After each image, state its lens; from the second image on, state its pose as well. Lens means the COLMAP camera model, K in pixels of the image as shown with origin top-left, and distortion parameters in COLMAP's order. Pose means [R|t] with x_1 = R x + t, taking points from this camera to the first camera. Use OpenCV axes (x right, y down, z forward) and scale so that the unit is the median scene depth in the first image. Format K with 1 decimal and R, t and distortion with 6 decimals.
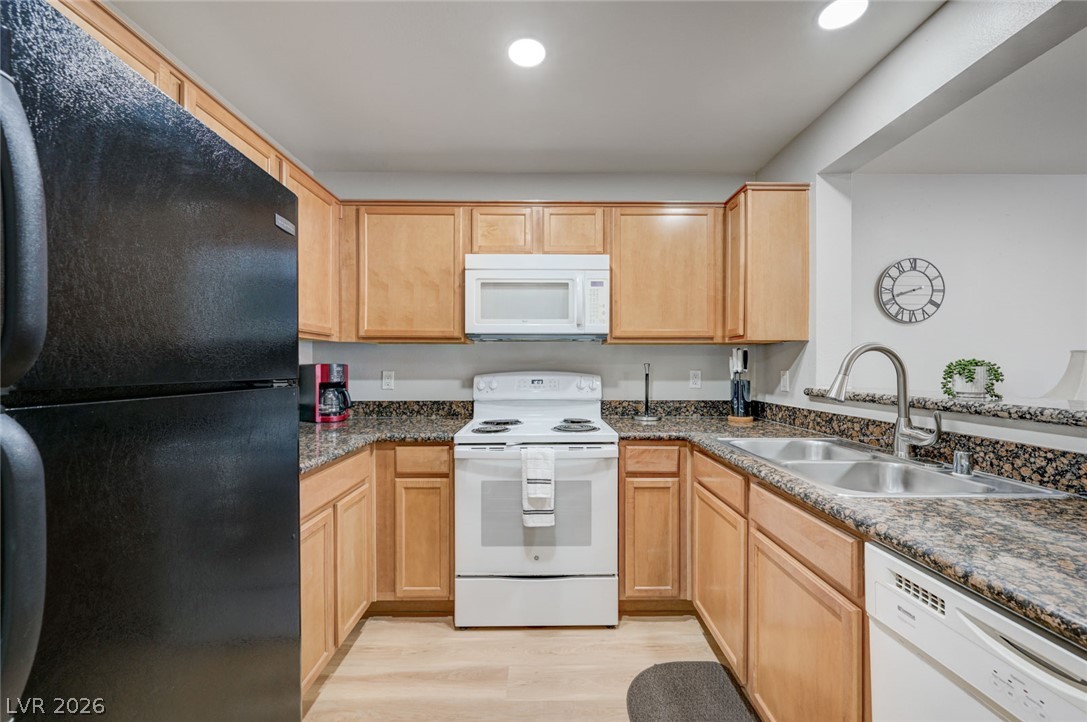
lens RADIAL K [[428.5, 0, 546.4], [0, 428.5, 368.5], [0, 0, 1]] dist [-0.001205, -0.000023]
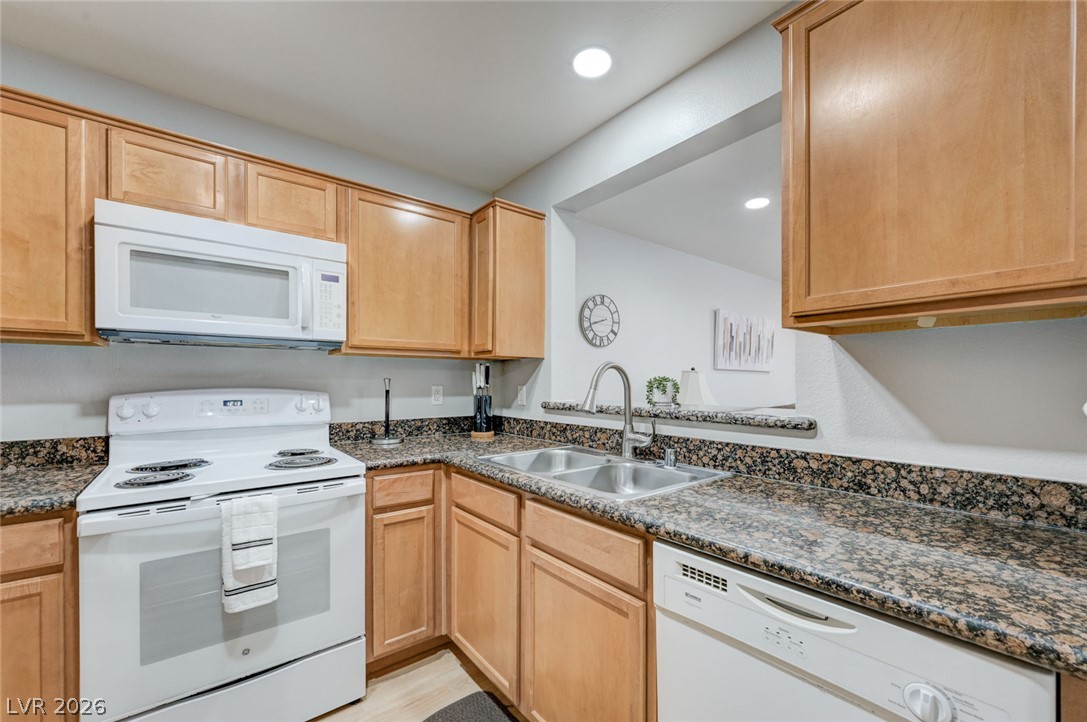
lens RADIAL K [[438.1, 0, 546.8], [0, 438.1, 385.1], [0, 0, 1]] dist [-0.001696, -0.000055]
pose [[0.788579, -0.004556, 0.614917, -0.071424], [0.002197, 0.999987, 0.004591, -0.001598], [-0.614930, -0.002269, 0.788578, 0.120329]]
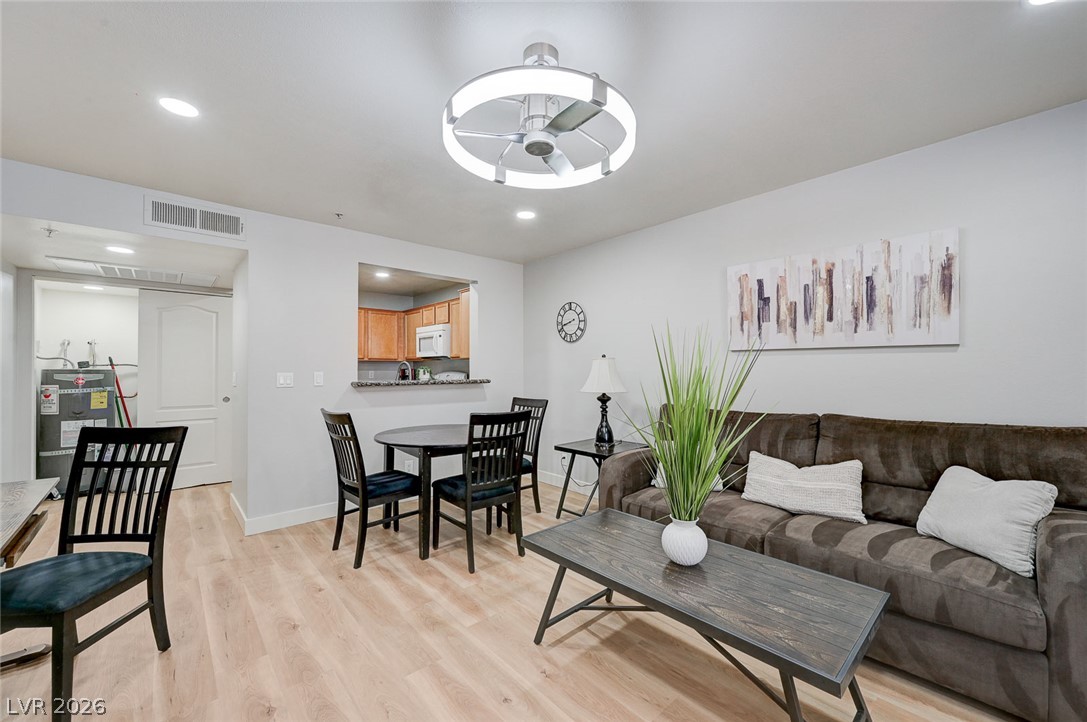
lens RADIAL K [[428.5, 0, 546.4], [0, 428.5, 368.5], [0, 0, 1]] dist [-0.001205, -0.000023]
pose [[0.663342, -0.002510, -0.748312, 2.620511], [0.000539, 0.999996, -0.002876, -0.000243], [0.748316, 0.001504, 0.663341, -0.203364]]
